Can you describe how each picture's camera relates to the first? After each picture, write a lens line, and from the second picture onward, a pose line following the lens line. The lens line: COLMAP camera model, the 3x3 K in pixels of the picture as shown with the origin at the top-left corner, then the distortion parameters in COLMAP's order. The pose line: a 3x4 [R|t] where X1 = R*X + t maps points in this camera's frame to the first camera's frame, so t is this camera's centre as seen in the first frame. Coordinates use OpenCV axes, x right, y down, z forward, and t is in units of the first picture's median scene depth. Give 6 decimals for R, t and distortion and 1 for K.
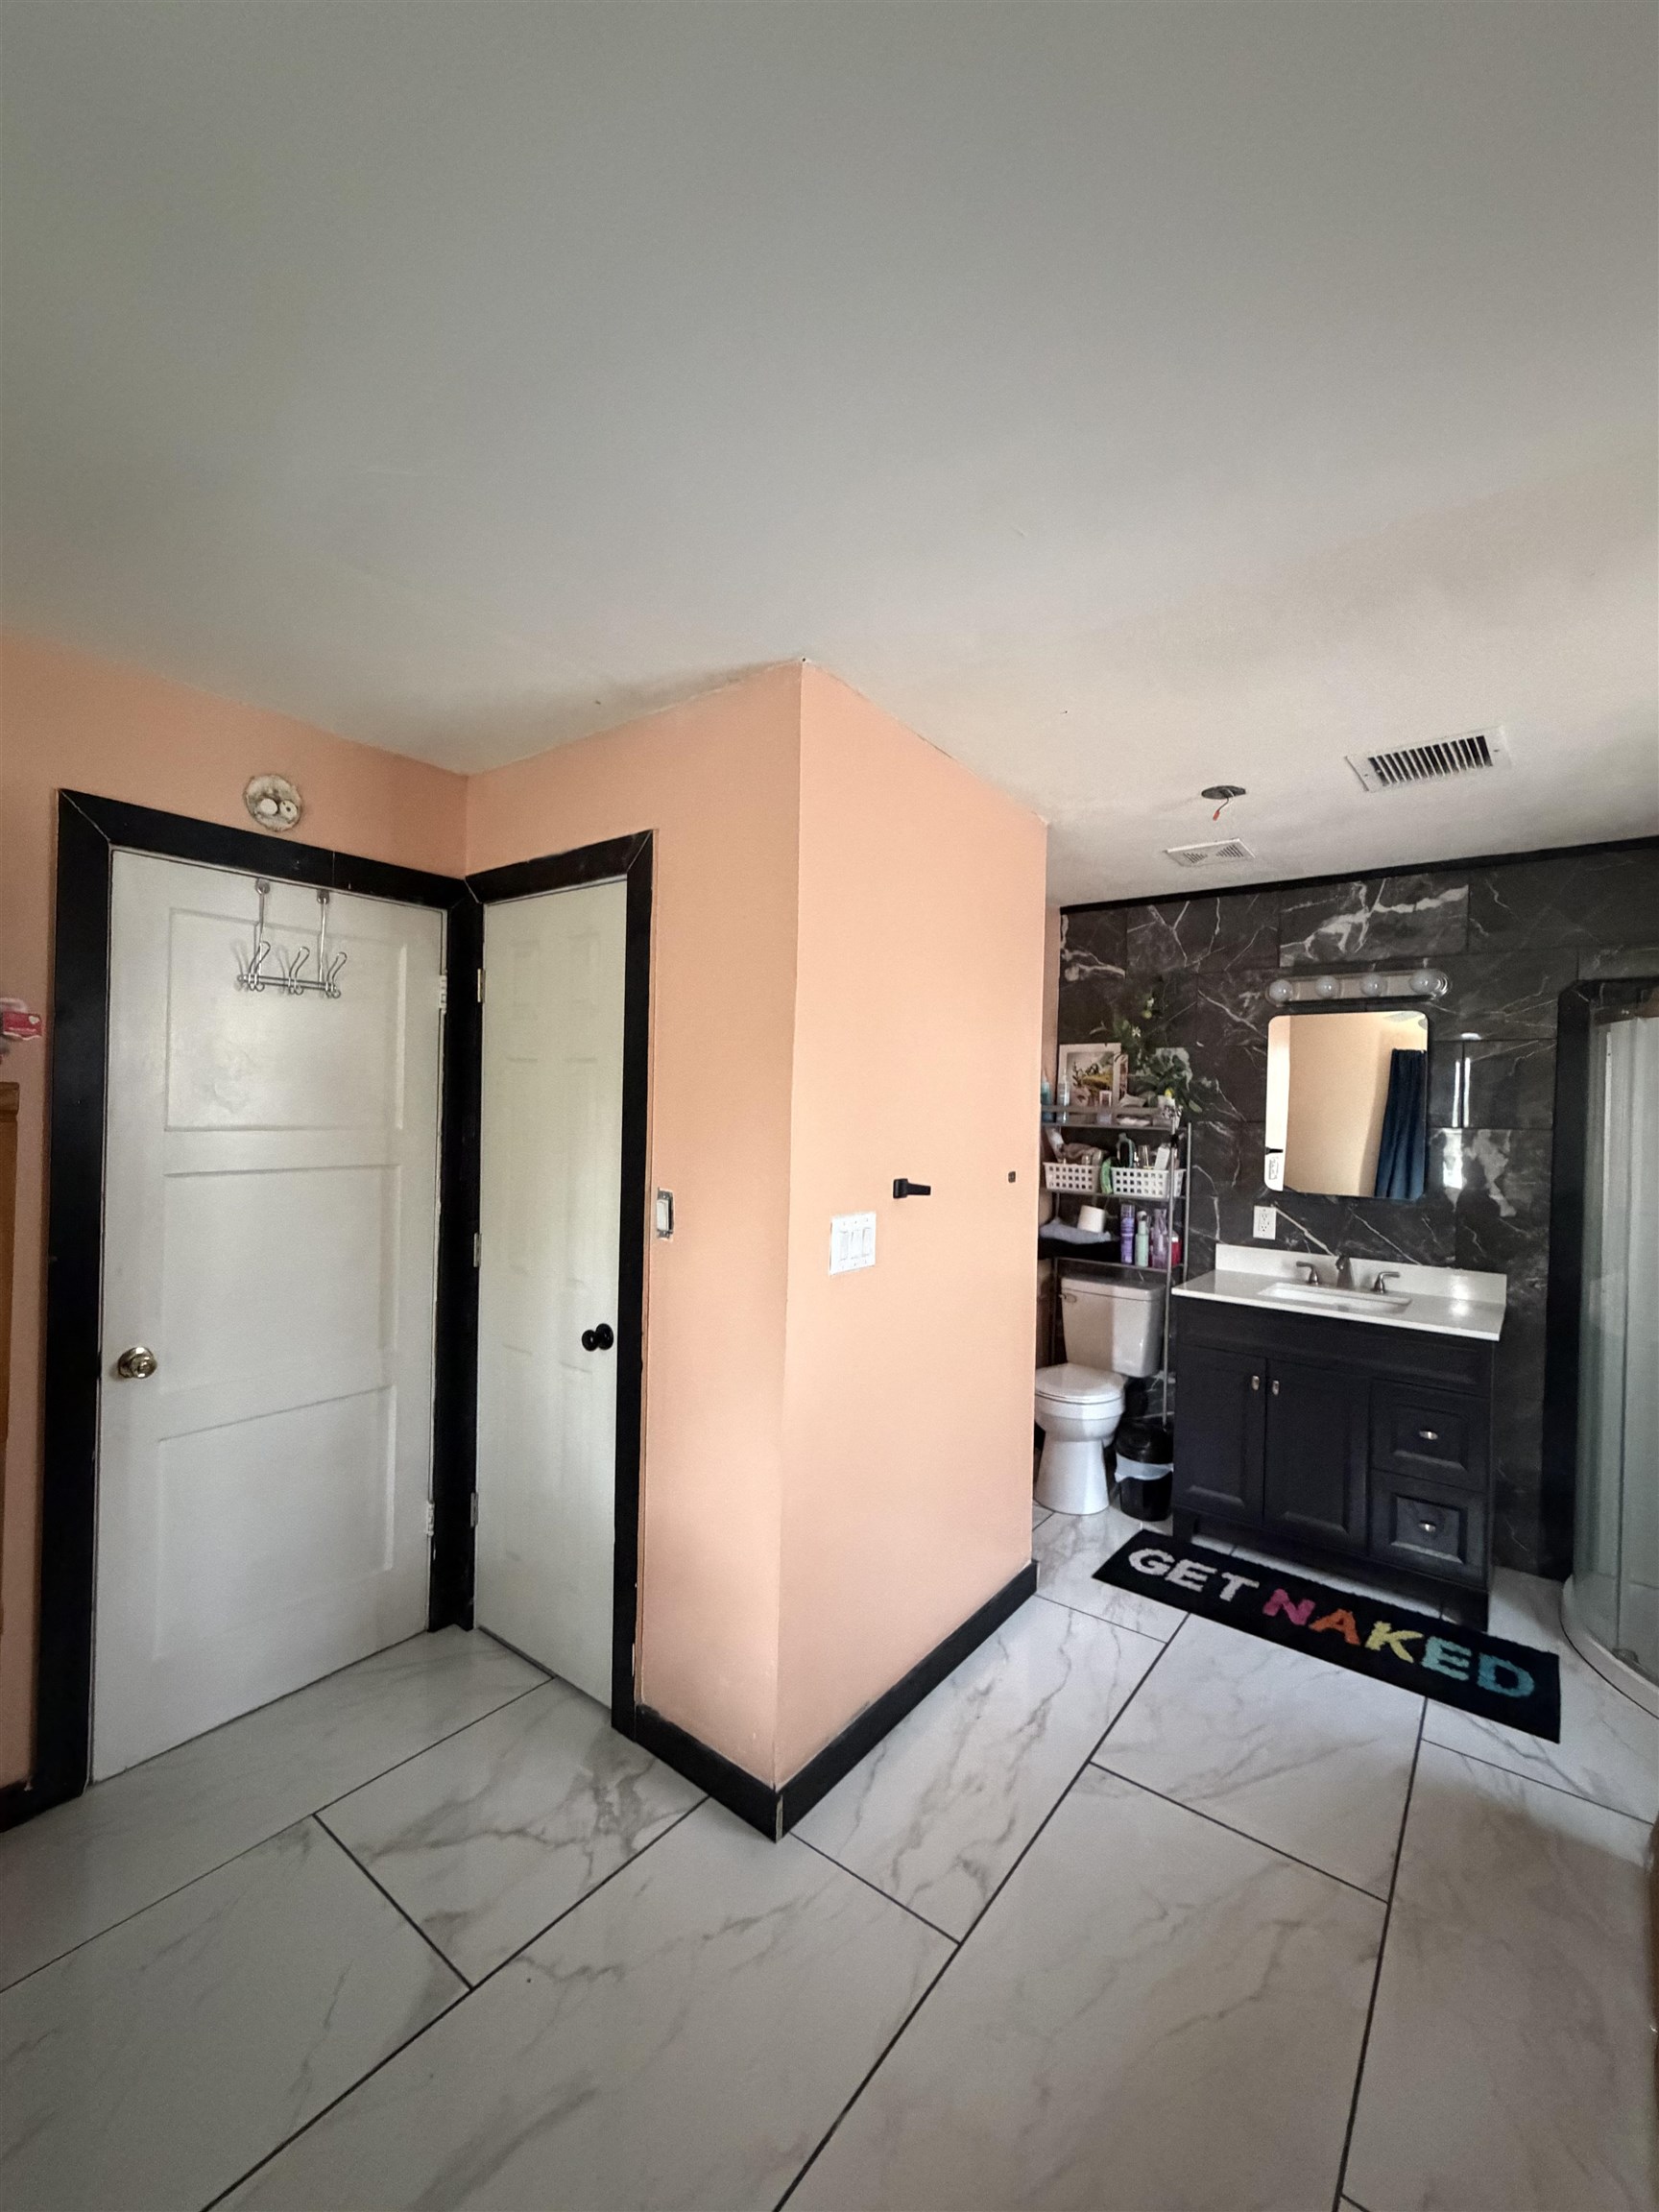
lens RADIAL K [[900.5, 0, 829.5], [0, 900.5, 1106.0], [0, 0, 1]] dist [-0.000127, -0.004991]
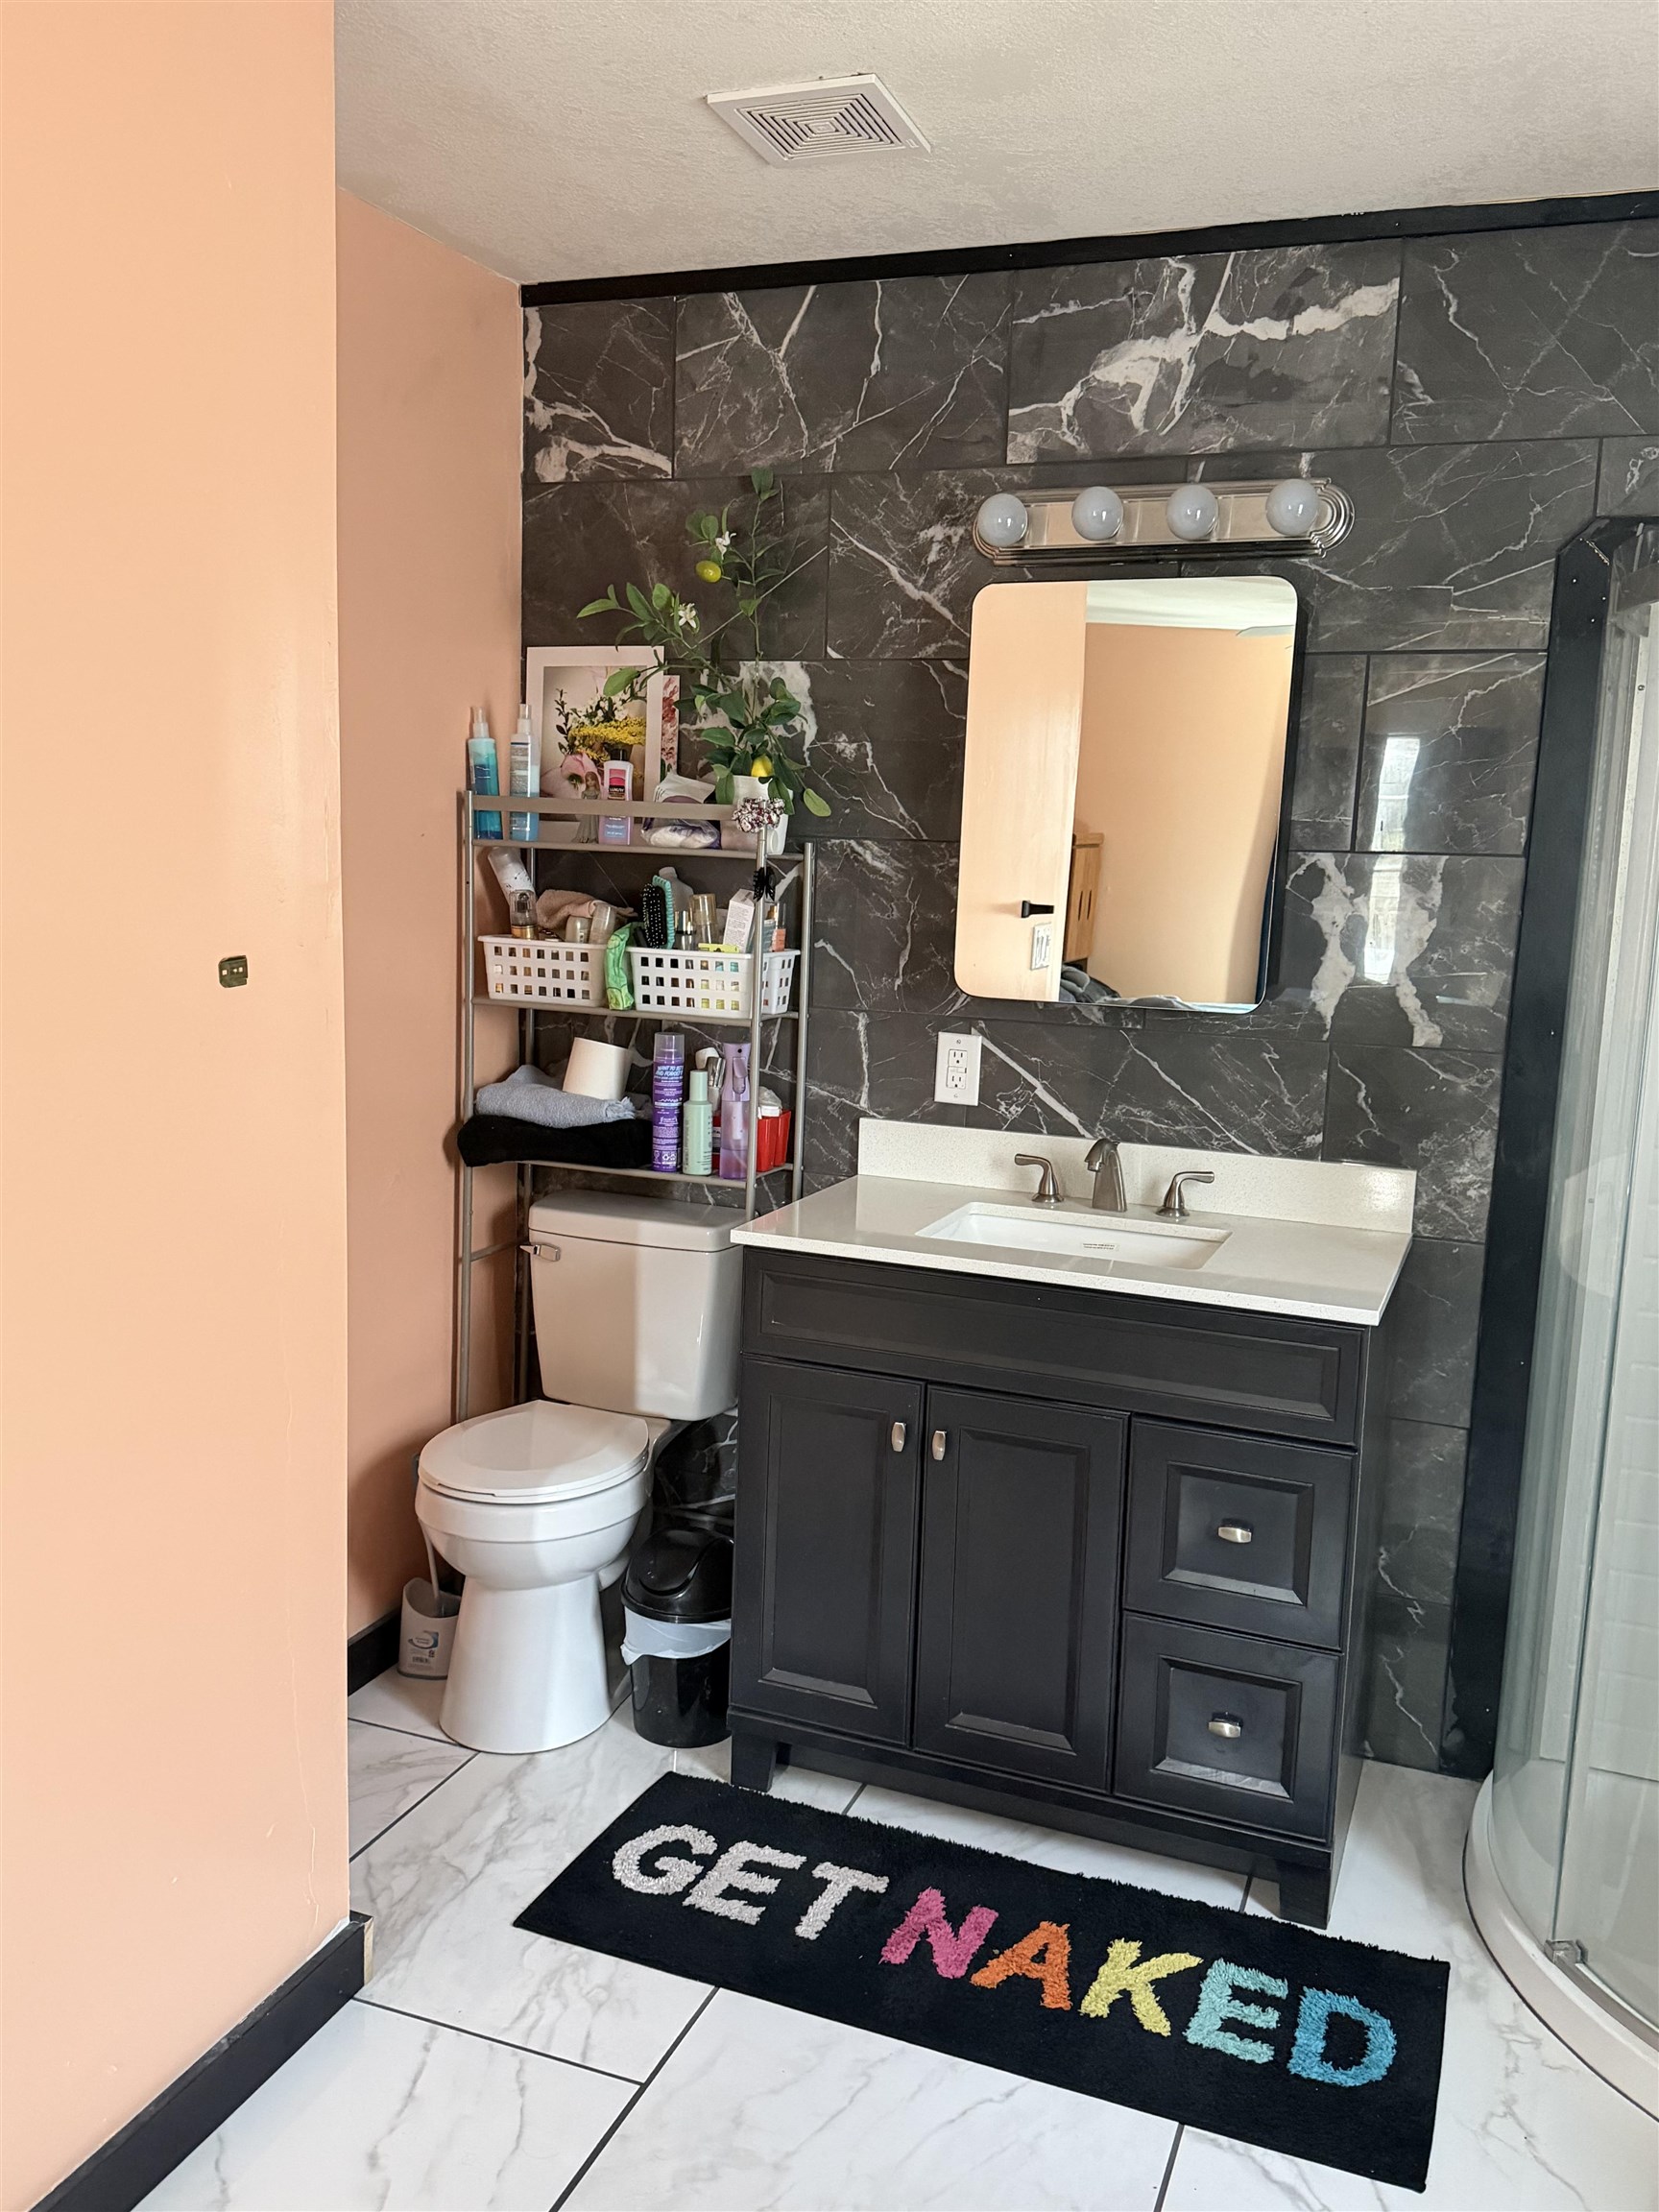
lens RADIAL K [[1763.5, 0, 829.5], [0, 1763.5, 1106.0], [0, 0, 1]] dist [0.141715, -0.300392]
pose [[0.957693, -0.031242, 0.286091, 0.182472], [-0.013070, 0.988343, 0.151680, 0.016786], [-0.287495, -0.149002, 0.946121, 0.199904]]
